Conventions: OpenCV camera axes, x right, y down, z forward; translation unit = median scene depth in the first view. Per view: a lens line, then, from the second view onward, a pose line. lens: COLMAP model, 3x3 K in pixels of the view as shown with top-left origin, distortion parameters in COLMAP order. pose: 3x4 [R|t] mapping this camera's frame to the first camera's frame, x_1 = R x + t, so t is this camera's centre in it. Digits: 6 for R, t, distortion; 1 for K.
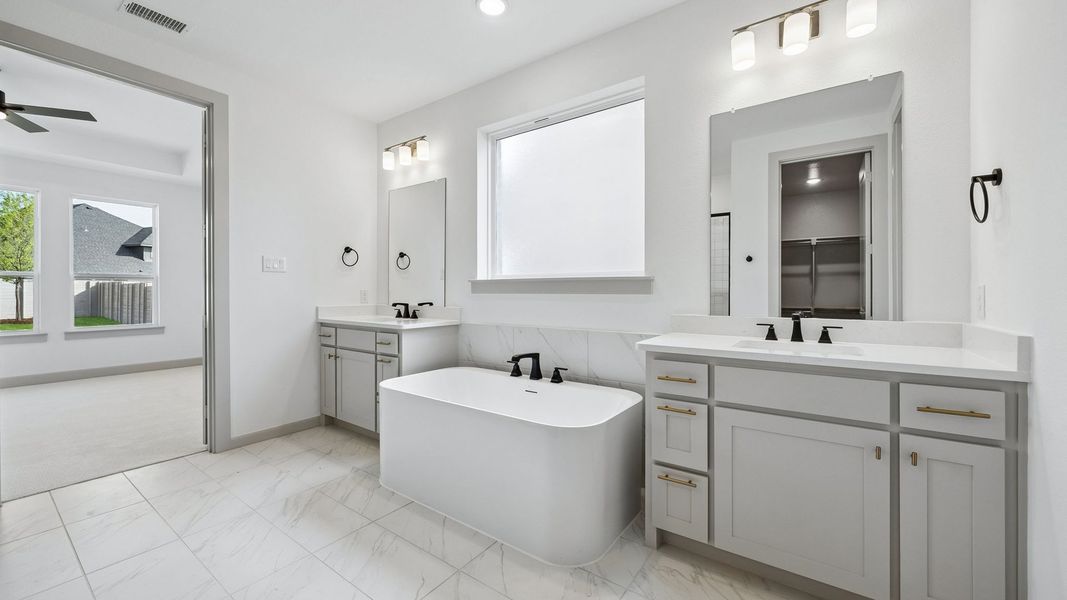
lens RADIAL K [[404.6, 0, 529.5], [0, 404.6, 294.9], [0, 0, 1]] dist [-0.002362, 0.000127]
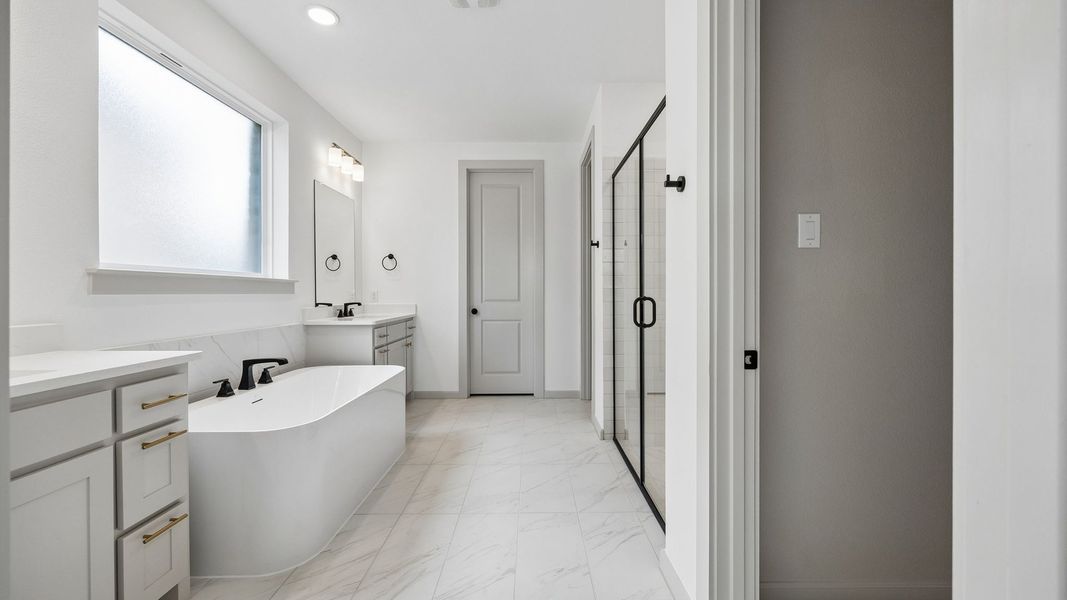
lens RADIAL K [[404.6, 0, 532.3], [0, 404.6, 294.6], [0, 0, 1]] dist [-0.002362, 0.000127]
pose [[-0.584746, -0.007932, 0.811178, -1.291997], [0.002201, 0.999933, 0.011364, -0.012064], [-0.811213, 0.008431, -0.584689, 1.208507]]
